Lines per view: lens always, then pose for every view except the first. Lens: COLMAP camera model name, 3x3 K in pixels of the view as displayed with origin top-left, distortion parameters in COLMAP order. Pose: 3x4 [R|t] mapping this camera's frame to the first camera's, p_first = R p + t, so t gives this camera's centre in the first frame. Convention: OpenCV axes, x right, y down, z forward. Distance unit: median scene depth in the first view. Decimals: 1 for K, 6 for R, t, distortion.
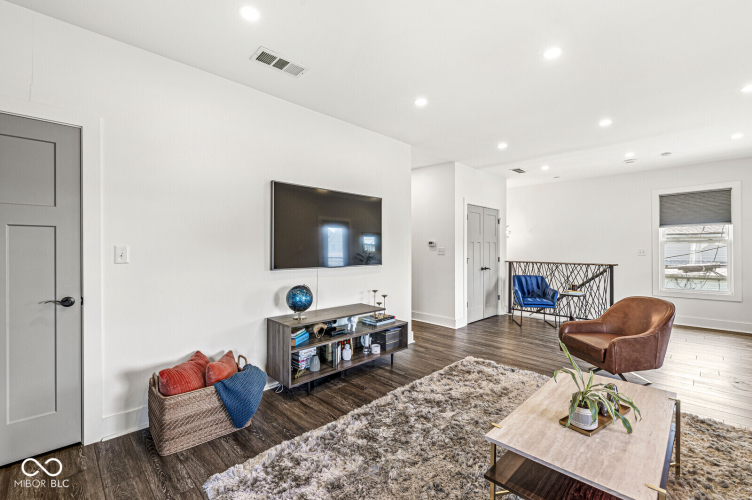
lens RADIAL K [[325.9, 0, 376.0], [0, 325.9, 250.0], [0, 0, 1]] dist [0.000305, -0.000073]
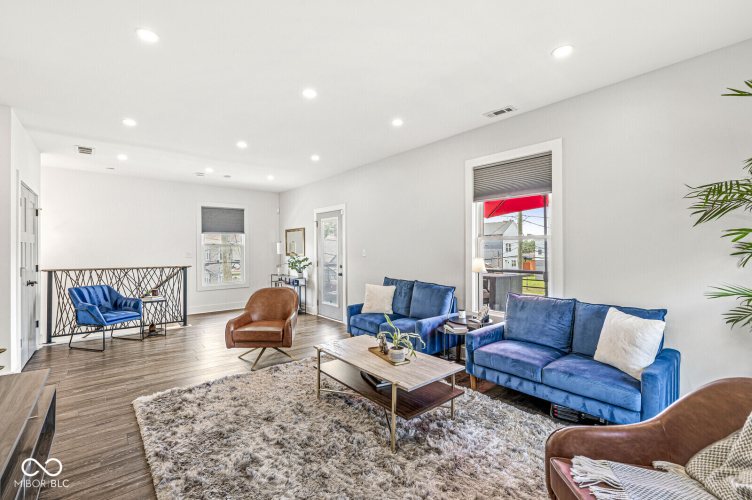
lens RADIAL K [[327.5, 0, 376.0], [0, 327.5, 250.0], [0, 0, 1]] dist [-0.001399, -0.000056]
pose [[0.090466, -0.000864, 0.995899, -0.274273], [0.009276, 0.999957, 0.000025, -0.003207], [-0.995856, 0.009236, 0.090470, 0.263923]]
